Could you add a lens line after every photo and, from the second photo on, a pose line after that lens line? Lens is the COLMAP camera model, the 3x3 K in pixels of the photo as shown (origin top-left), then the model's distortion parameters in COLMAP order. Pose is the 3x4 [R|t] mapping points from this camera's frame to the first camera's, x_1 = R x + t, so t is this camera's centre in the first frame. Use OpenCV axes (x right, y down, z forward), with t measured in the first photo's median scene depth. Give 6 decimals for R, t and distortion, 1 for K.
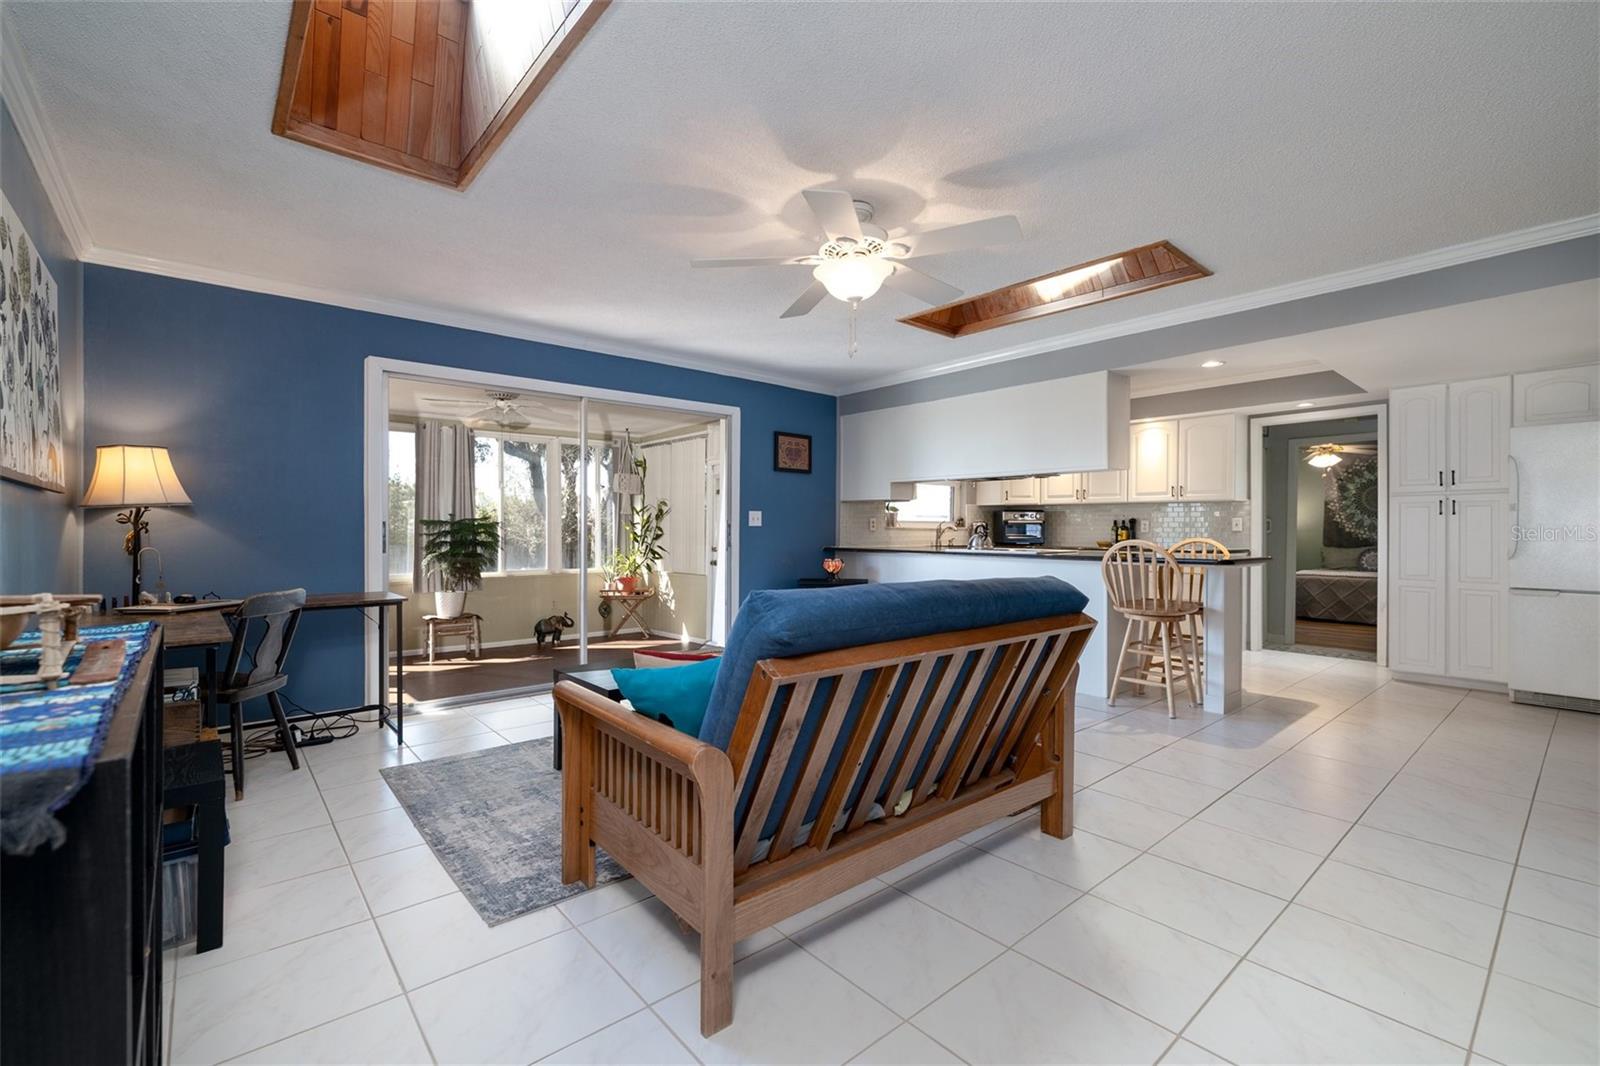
lens RADIAL K [[689.0, 0, 814.1], [0, 689.0, 541.3], [0, 0, 1]] dist [0.001299, -0.000200]
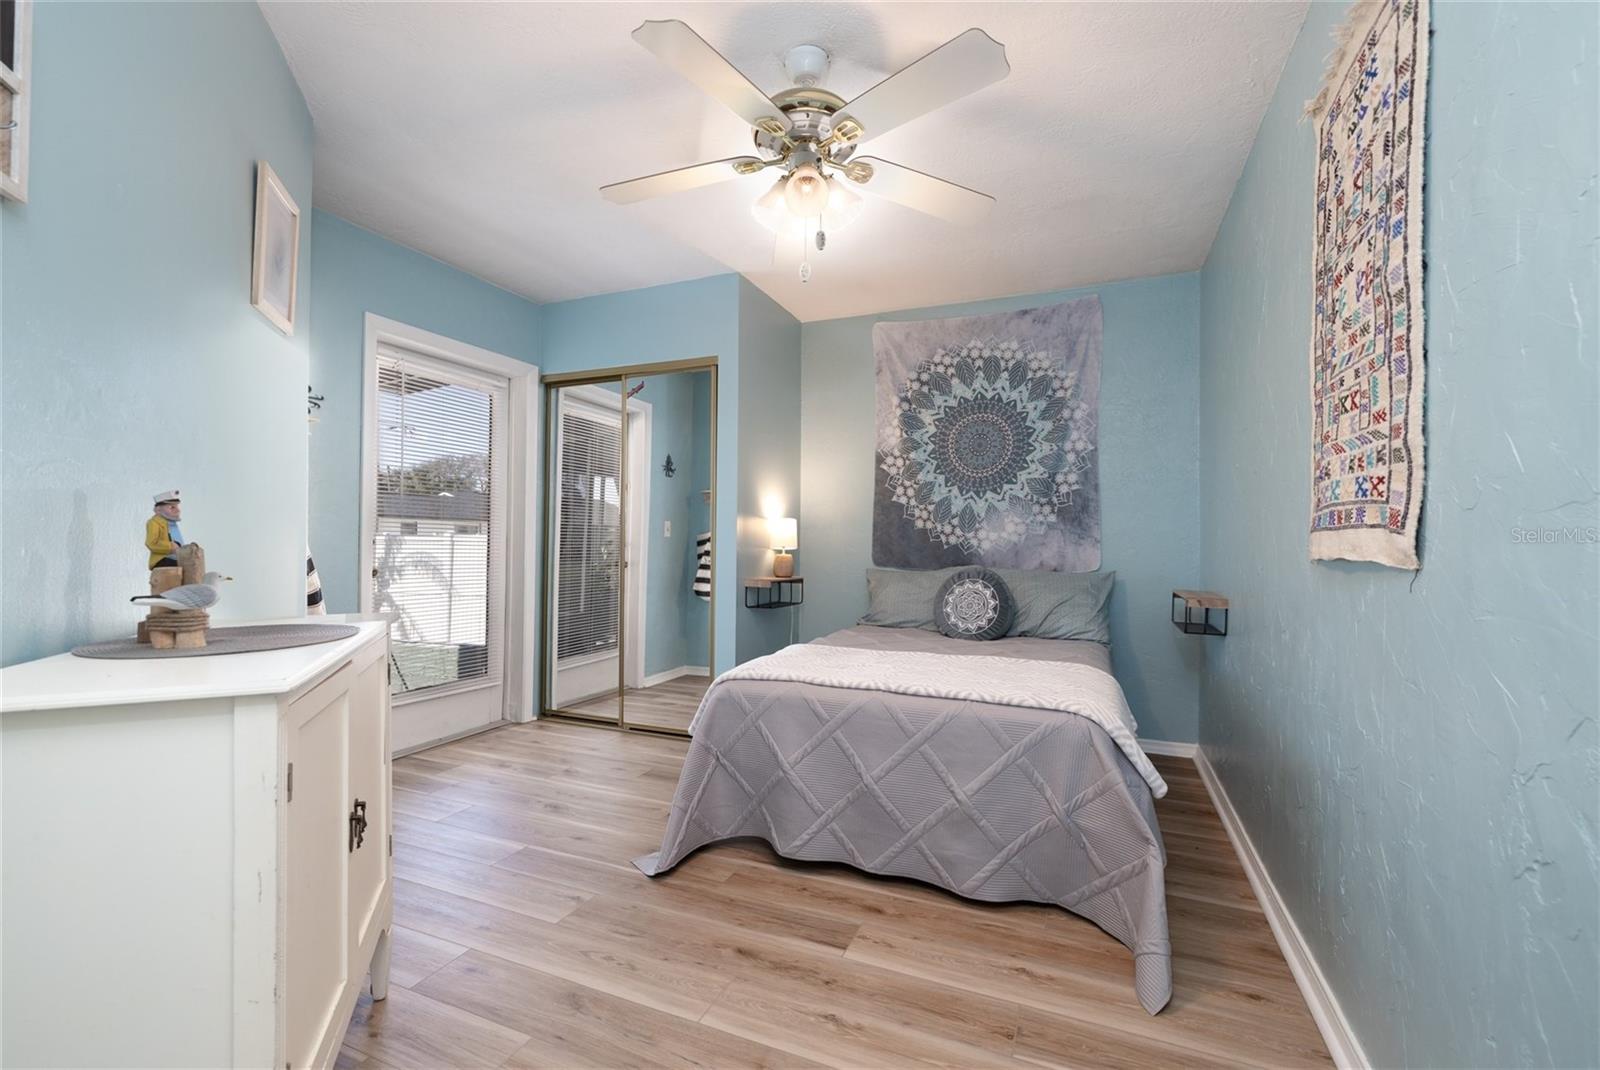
lens RADIAL K [[689.0, 0, 803.4], [0, 689.0, 538.8], [0, 0, 1]] dist [0.001299, -0.000200]
pose [[0.903125, 0.008810, 0.429286, 0.796582], [-0.005331, 0.999942, -0.009307, -0.005951], [-0.429344, 0.006117, 0.903120, 0.982369]]
